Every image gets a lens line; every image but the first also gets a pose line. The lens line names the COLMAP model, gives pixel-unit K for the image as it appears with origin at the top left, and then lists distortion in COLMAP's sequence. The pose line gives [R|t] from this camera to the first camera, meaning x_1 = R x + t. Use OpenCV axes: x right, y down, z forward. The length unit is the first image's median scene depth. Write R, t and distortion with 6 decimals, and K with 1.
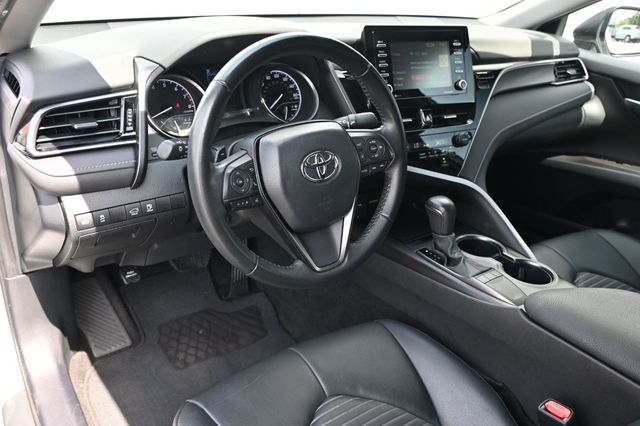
lens RADIAL K [[538.7, 0, 320.1], [0, 538.7, 214.1], [0, 0, 1]] dist [-0.004276, -0.001641]
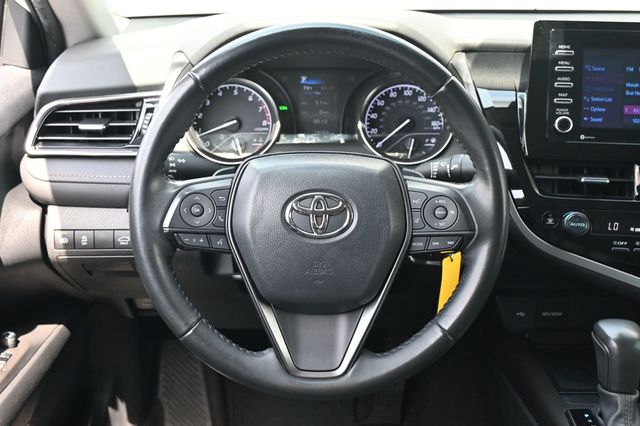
lens RADIAL K [[821.0, 0, 320.8], [0, 821.0, 207.9], [0, 0, 1]] dist [0.015833, 0.000000]
pose [[0.816512, 0.133706, -0.561632, 0.428860], [-0.211458, 0.974472, -0.075433, -0.016849], [0.537209, 0.180353, 0.823941, 0.125032]]
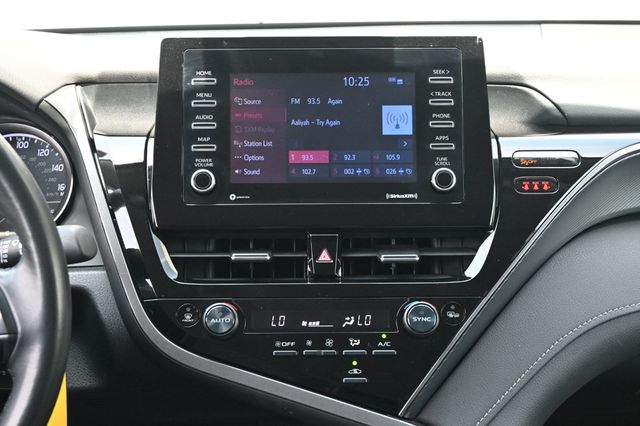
lens RADIAL K [[1187.7, 0, 320.6], [0, 1187.7, 213.4], [0, 0, 1]] dist [-0.029362, 0.000000]
pose [[0.868481, 0.049880, -0.493207, 0.666146], [-0.153453, 0.973107, -0.171798, -0.060848], [0.471374, 0.224887, 0.852779, 0.254438]]
